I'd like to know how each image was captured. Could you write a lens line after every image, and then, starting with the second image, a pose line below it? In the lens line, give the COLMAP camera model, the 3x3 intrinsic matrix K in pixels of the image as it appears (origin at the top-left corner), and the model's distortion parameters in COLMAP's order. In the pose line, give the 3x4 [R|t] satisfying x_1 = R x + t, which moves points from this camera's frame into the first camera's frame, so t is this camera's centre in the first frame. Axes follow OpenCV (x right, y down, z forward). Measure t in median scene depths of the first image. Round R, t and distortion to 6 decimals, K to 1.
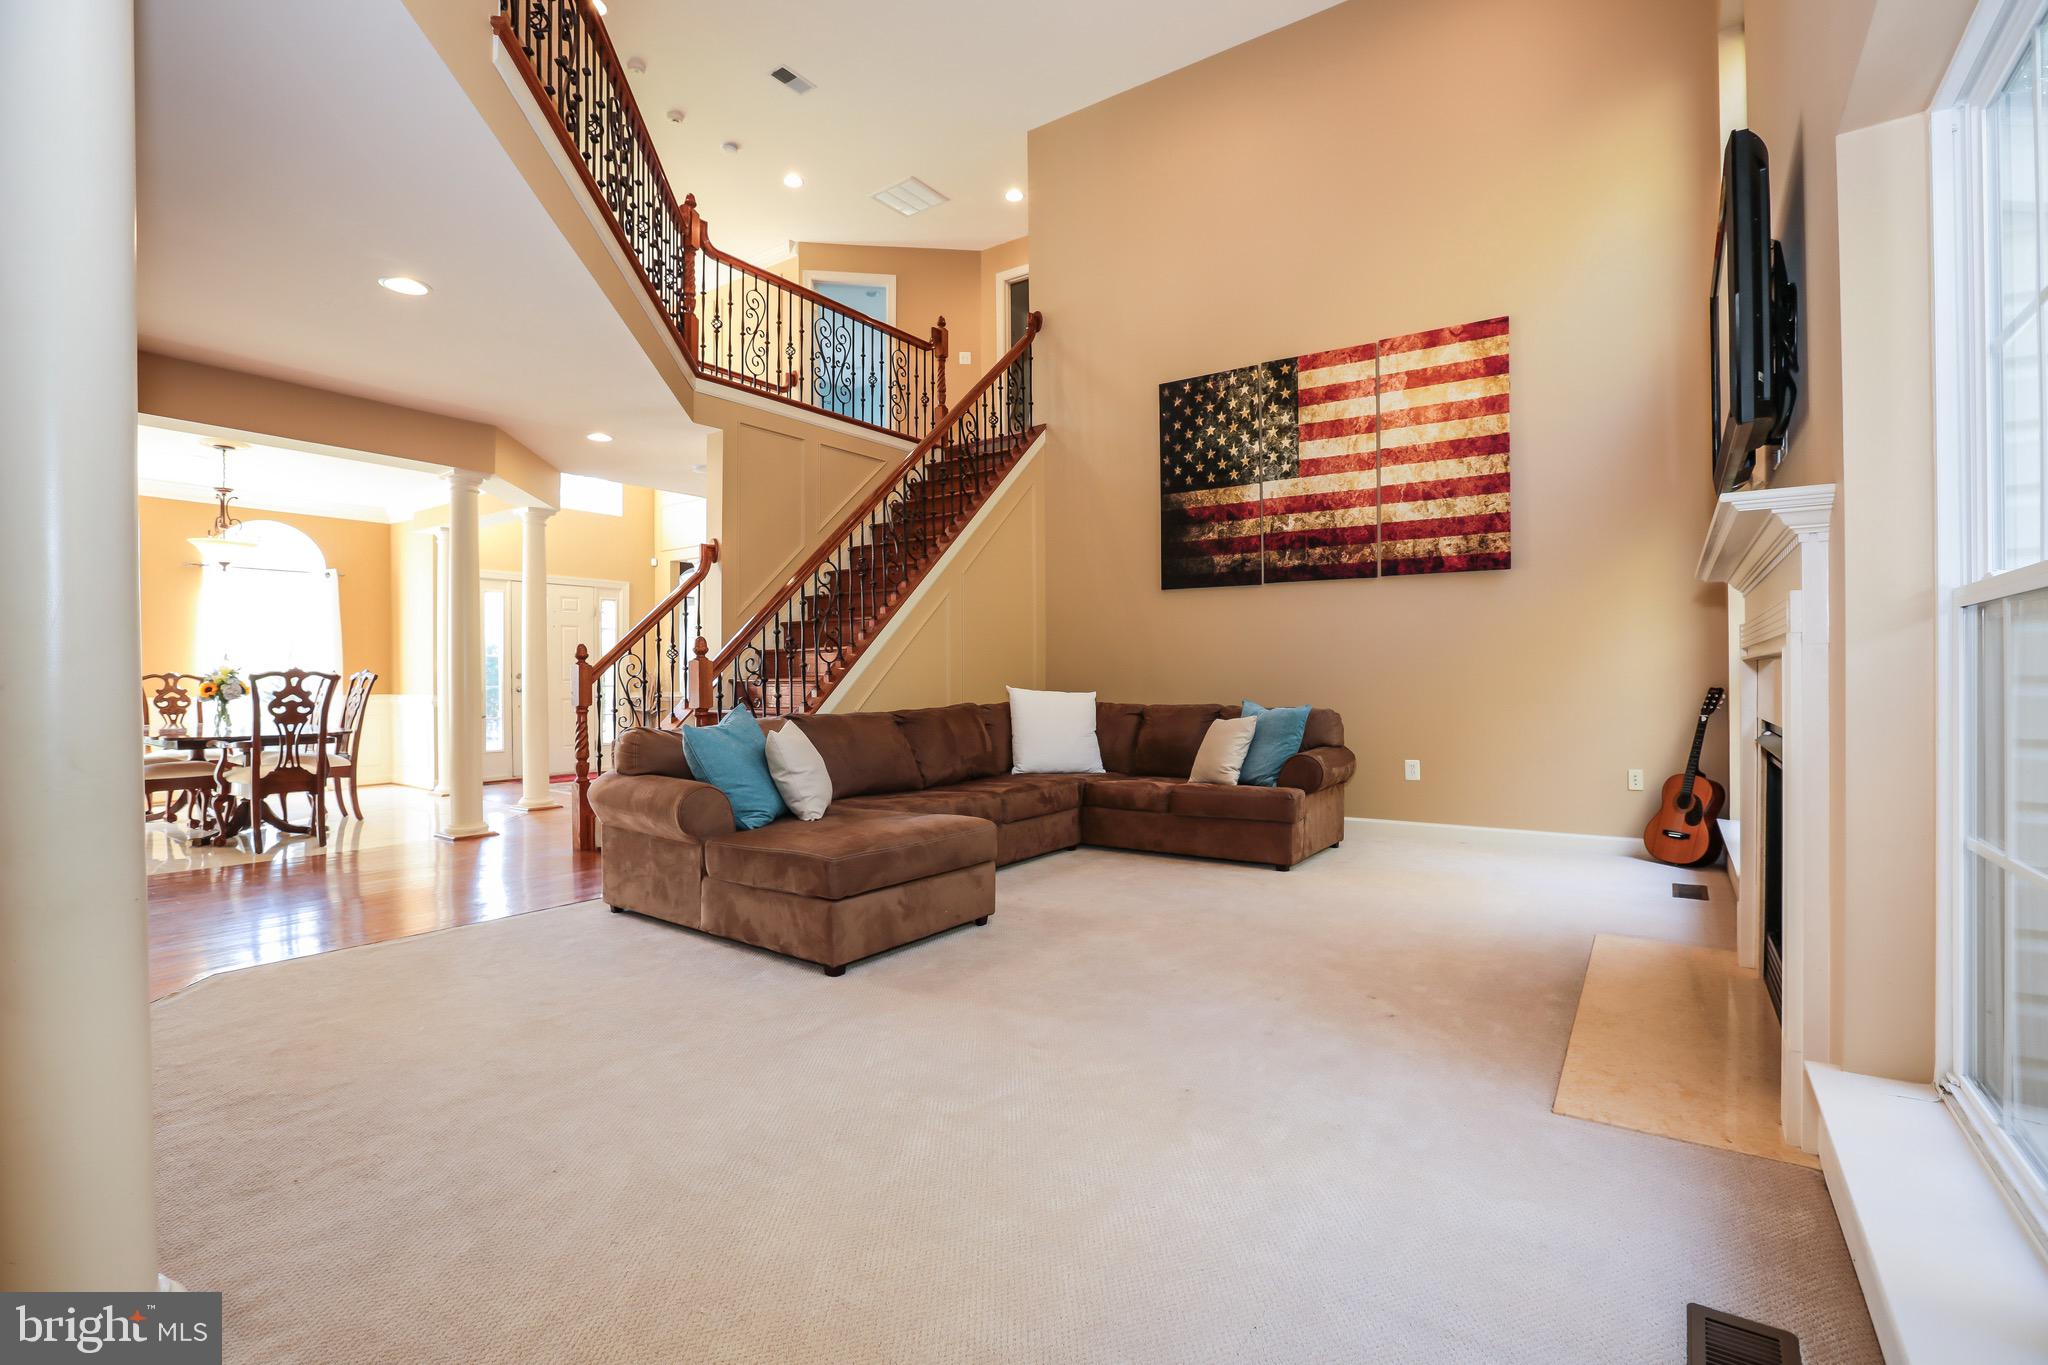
lens RADIAL K [[926.5, 0, 1014.1], [0, 926.5, 684.2], [0, 0, 1]] dist [-0.041840, 0.007486]
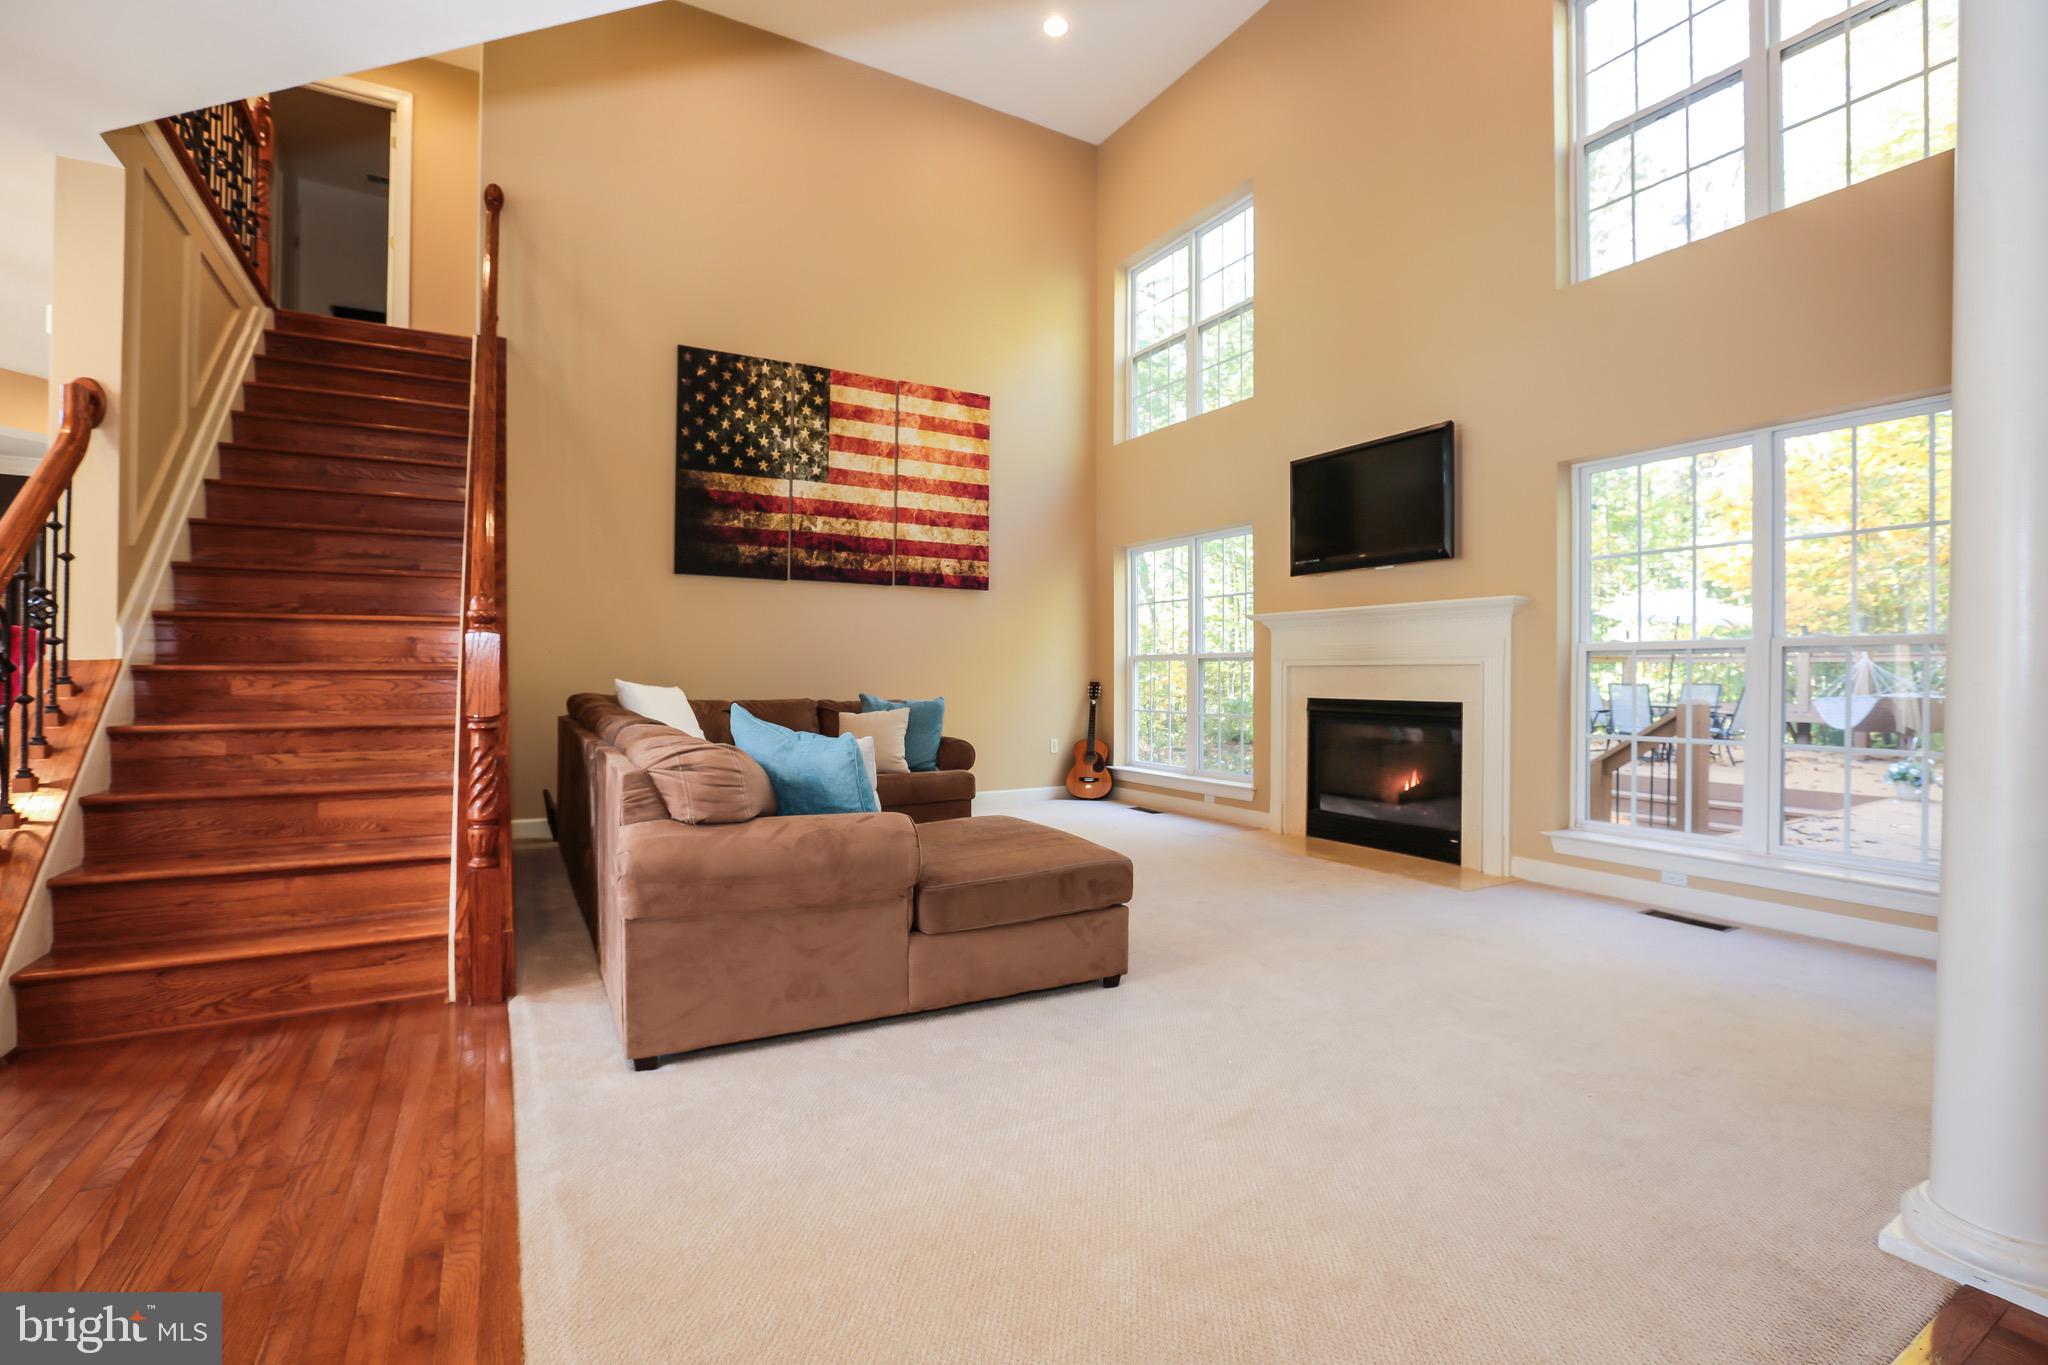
lens RADIAL K [[926.5, 0, 1014.9], [0, 926.5, 675.8], [0, 0, 1]] dist [-0.041840, 0.007486]
pose [[0.430921, 0.005976, 0.902370, -0.551954], [0.002649, 0.999965, -0.007887, 0.005166], [-0.902386, 0.005789, 0.430890, 0.351896]]
